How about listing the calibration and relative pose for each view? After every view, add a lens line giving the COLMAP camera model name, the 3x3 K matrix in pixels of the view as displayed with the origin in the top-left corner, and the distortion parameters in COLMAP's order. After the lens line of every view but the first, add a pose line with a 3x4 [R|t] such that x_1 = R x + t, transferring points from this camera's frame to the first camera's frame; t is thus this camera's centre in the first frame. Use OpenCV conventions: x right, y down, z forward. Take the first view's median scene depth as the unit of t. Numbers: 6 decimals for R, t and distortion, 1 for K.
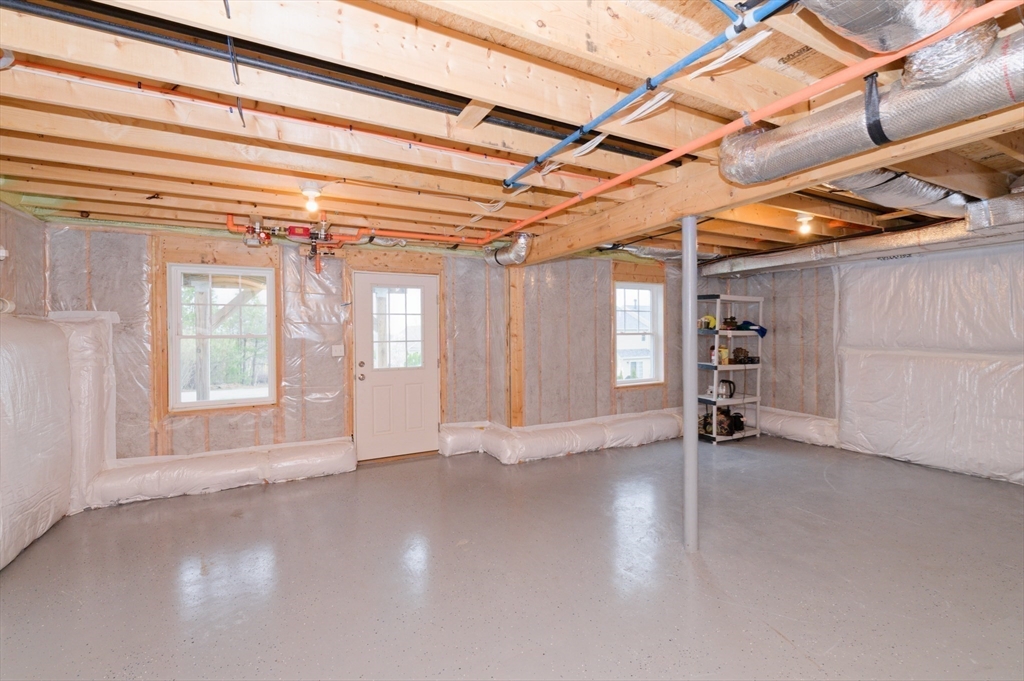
lens RADIAL K [[446.5, 0, 517.2], [0, 446.5, 328.7], [0, 0, 1]] dist [-0.001775, -0.000642]
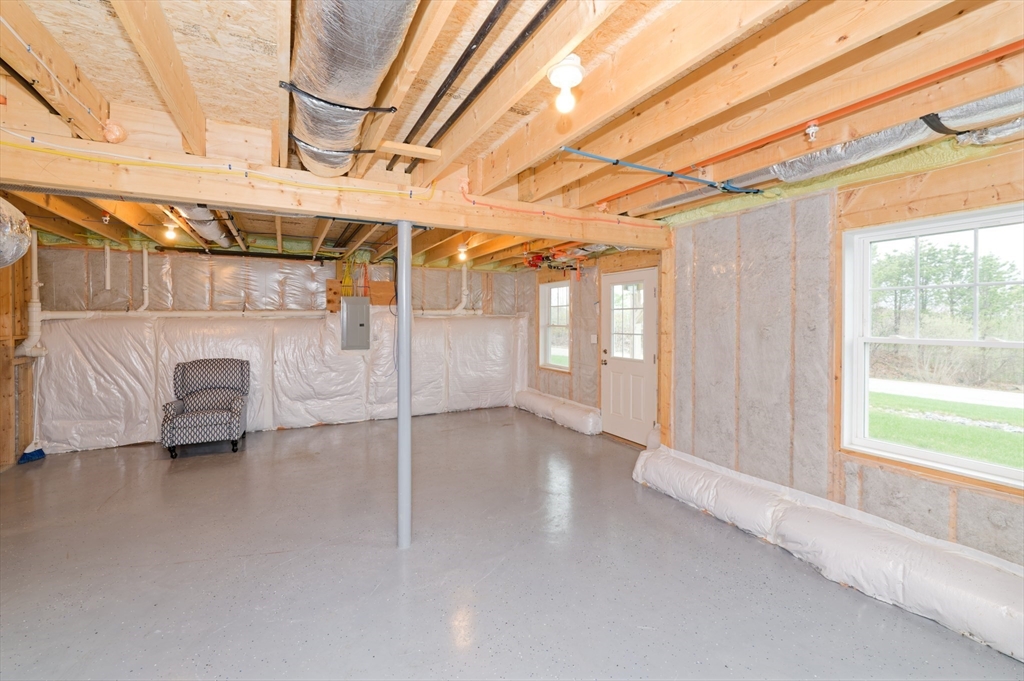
lens RADIAL K [[446.5, 0, 517.2], [0, 446.5, 328.7], [0, 0, 1]] dist [-0.001775, -0.000642]
pose [[-0.015574, 0.027973, -0.999487, 0.841142], [-0.004066, 0.999599, 0.028040, -0.013790], [0.999870, 0.004500, -0.015454, 0.774828]]
